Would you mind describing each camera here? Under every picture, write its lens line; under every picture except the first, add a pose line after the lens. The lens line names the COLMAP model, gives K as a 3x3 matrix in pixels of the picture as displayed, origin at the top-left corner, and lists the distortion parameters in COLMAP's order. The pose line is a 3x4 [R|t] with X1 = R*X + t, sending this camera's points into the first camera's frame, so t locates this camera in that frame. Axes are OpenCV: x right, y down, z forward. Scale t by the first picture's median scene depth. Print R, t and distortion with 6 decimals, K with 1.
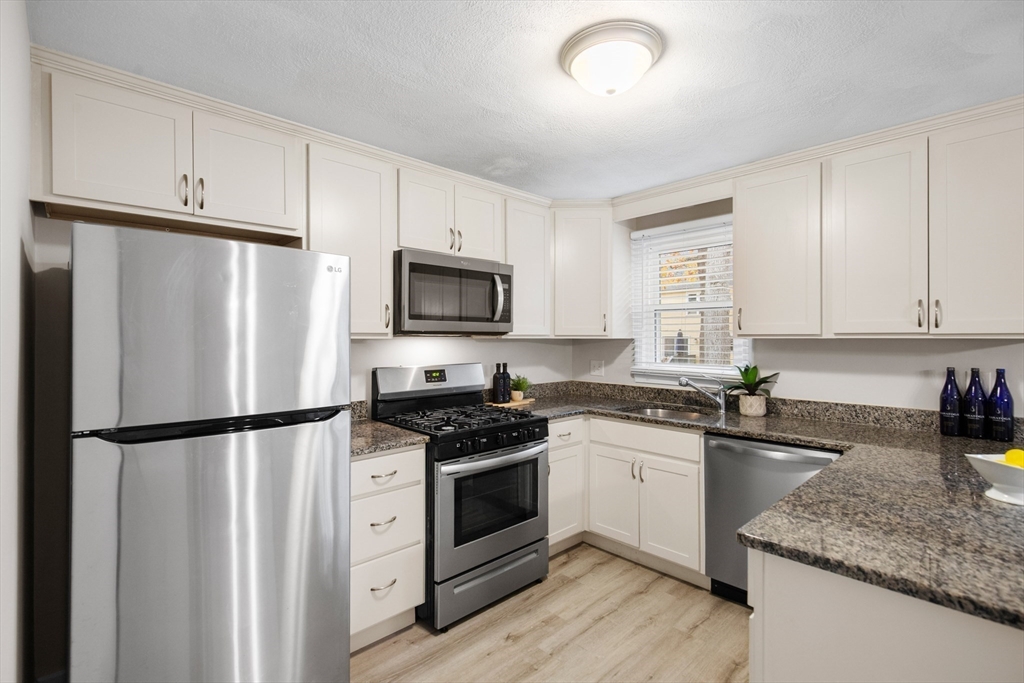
lens RADIAL K [[469.0, 0, 511.8], [0, 469.0, 338.3], [0, 0, 1]] dist [0.000610, -0.000152]
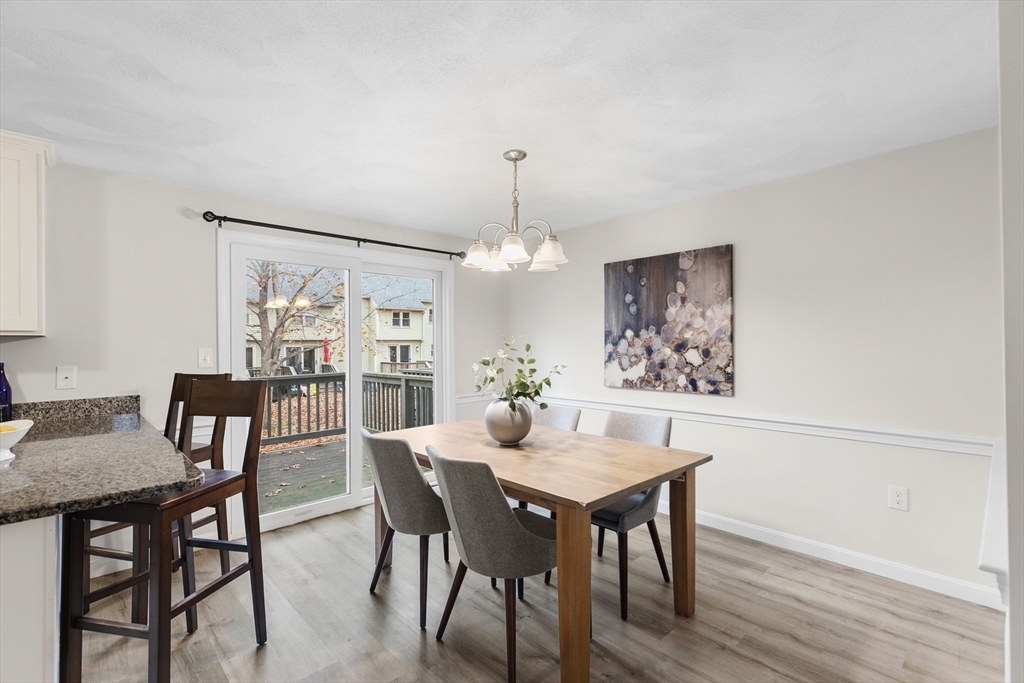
lens RADIAL K [[458.7, 0, 512.0], [0, 458.7, 341.5], [0, 0, 1]] dist [0.002941, 0.000069]
pose [[0.000035, 0.006715, 0.999977, -0.055571], [0.013356, 0.999888, -0.006715, 0.028053], [-0.999911, 0.013356, -0.000055, -0.181479]]
